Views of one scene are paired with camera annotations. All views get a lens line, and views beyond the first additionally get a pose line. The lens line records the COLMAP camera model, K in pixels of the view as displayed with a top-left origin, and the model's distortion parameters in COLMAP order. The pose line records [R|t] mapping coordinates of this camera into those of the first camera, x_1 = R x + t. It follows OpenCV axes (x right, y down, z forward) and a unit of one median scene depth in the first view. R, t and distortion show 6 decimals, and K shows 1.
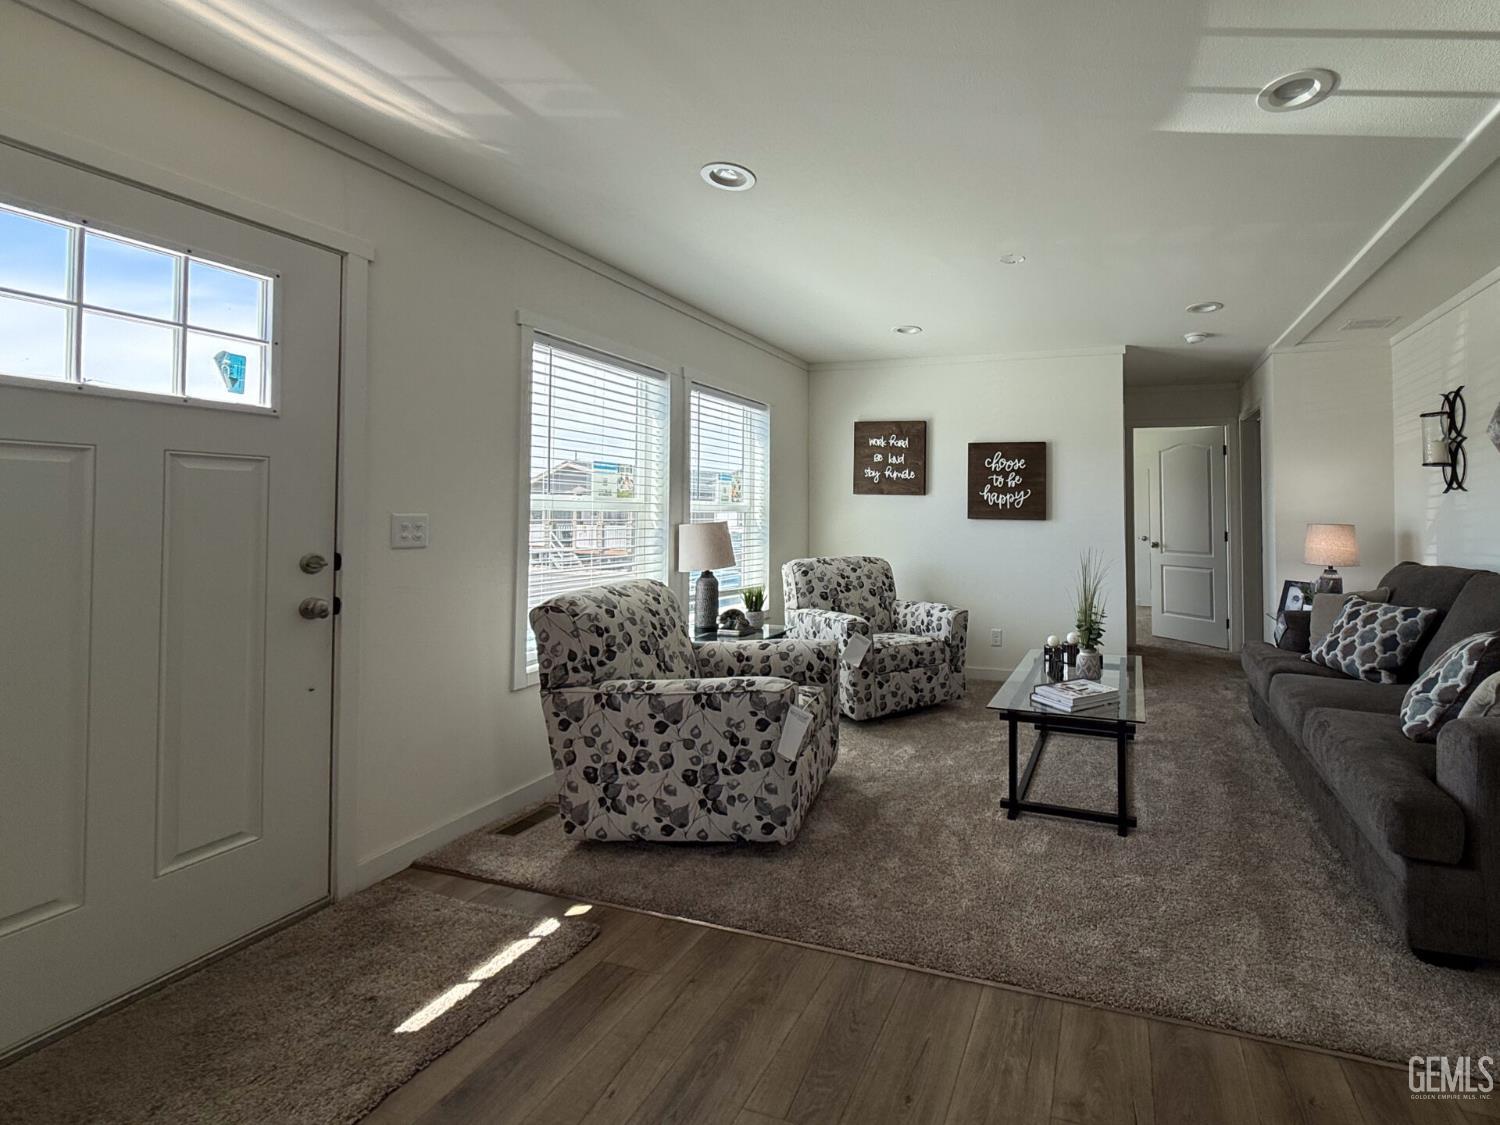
lens RADIAL K [[610.3, 0, 774.1], [0, 610.3, 493.5], [0, 0, 1]] dist [0.002712, -0.000574]
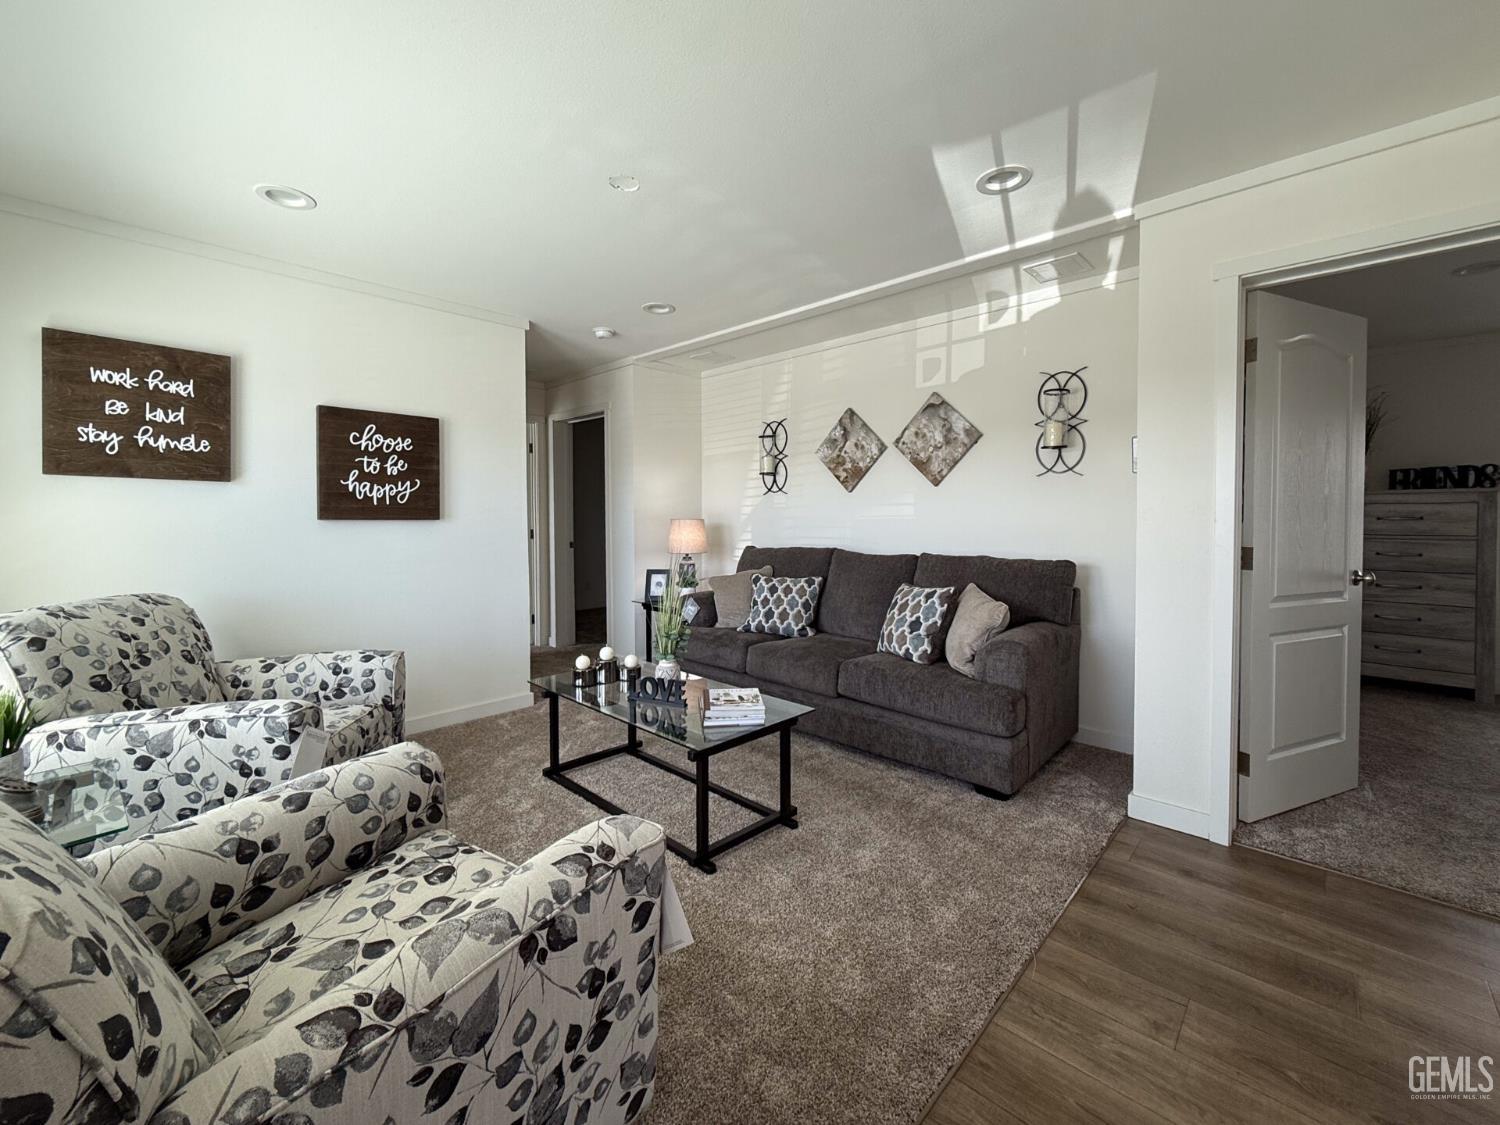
lens RADIAL K [[682.0, 0, 754.9], [0, 682.0, 525.8], [0, 0, 1]] dist [-0.001337, 0.000118]
pose [[0.346233, -0.022068, 0.937889, -0.238250], [-0.025216, 0.999143, 0.032818, 0.013038], [-0.937810, -0.035013, 0.345380, 0.332441]]
